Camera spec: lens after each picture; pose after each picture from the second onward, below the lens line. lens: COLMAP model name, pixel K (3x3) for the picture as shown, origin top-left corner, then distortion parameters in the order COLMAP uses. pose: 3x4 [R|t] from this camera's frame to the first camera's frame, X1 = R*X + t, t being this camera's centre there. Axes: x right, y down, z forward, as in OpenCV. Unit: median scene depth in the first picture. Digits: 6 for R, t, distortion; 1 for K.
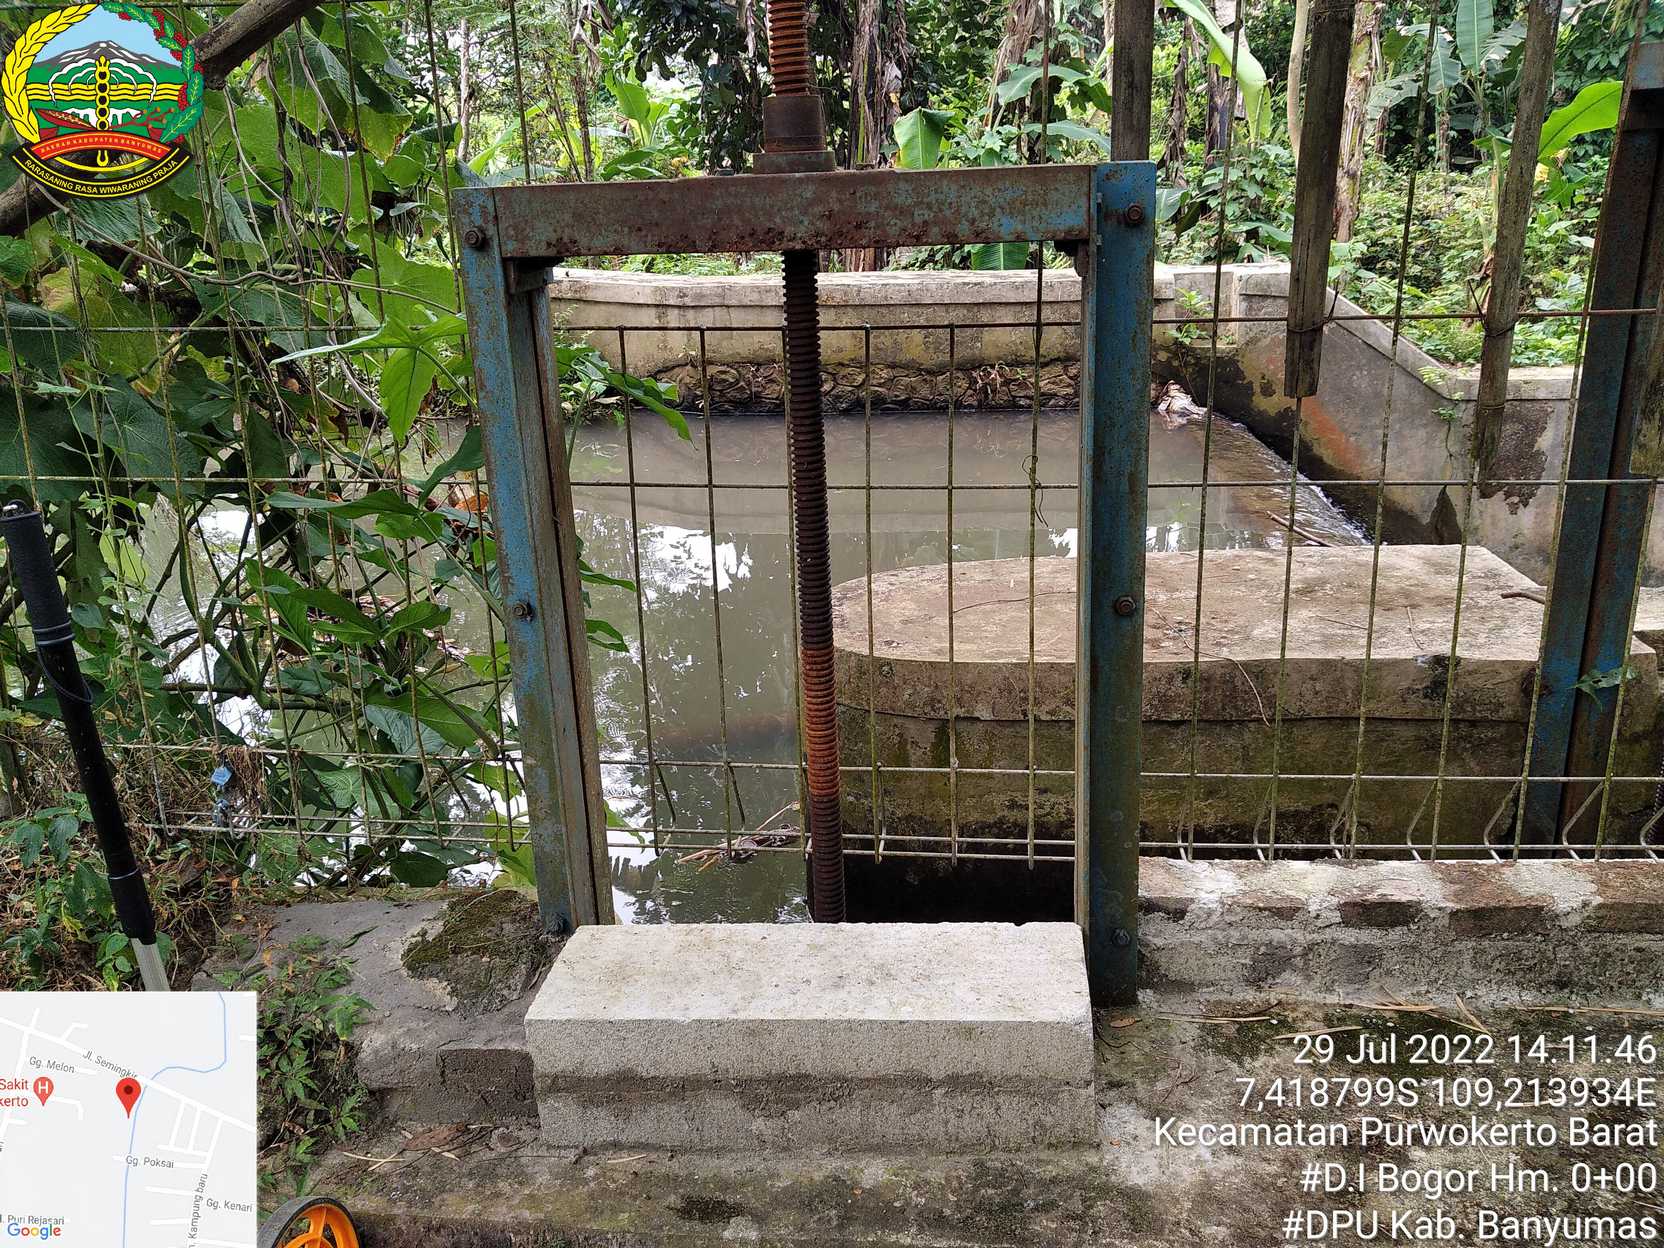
lens RADIAL K [[1376.3, 0, 831.6], [0, 1376.3, 638.2], [0, 0, 1]] dist [0.030320, -0.108100]
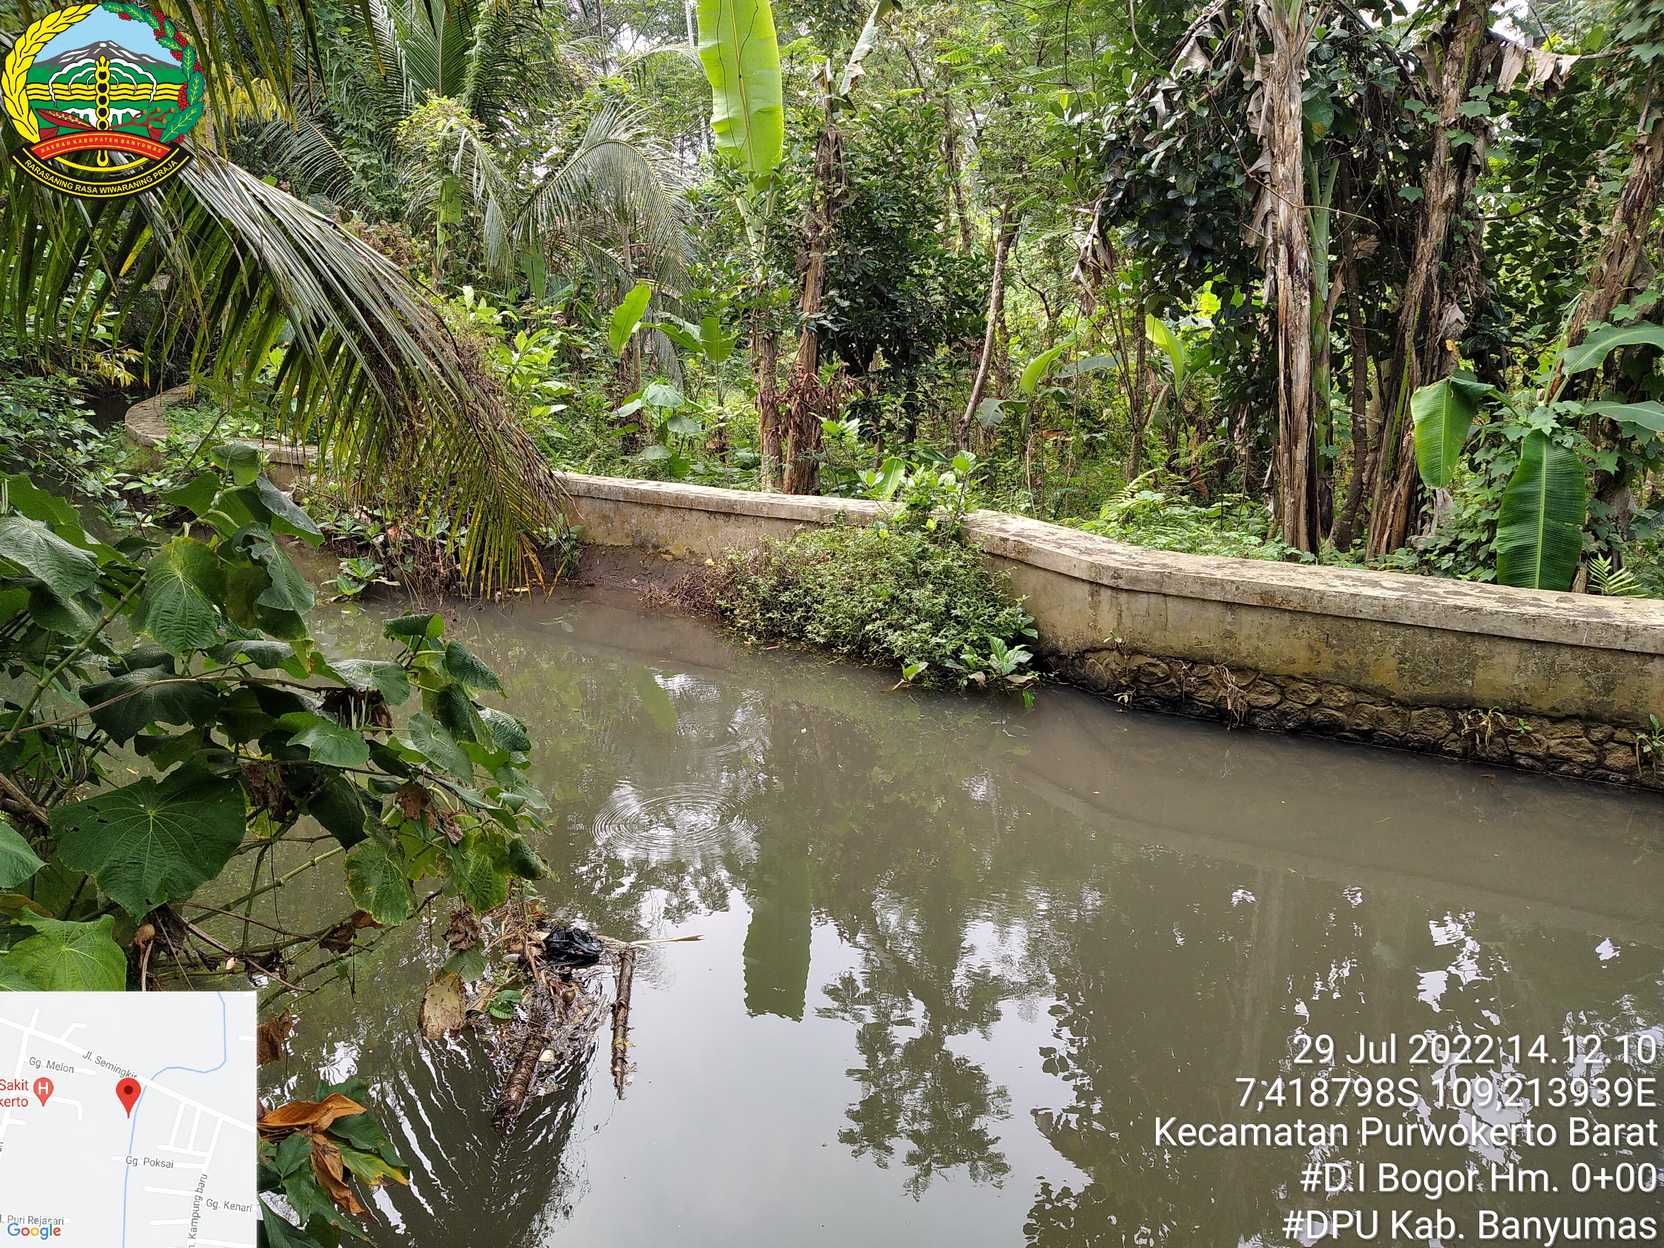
lens RADIAL K [[1376.3, 0, 832.8], [0, 1376.3, 626.8], [0, 0, 1]] dist [0.030320, -0.108100]
pose [[0.888644, 0.124417, -0.441398, 0.125843], [-0.165278, 0.984702, -0.055189, -0.138507], [0.427779, 0.121997, 0.895613, 0.129085]]
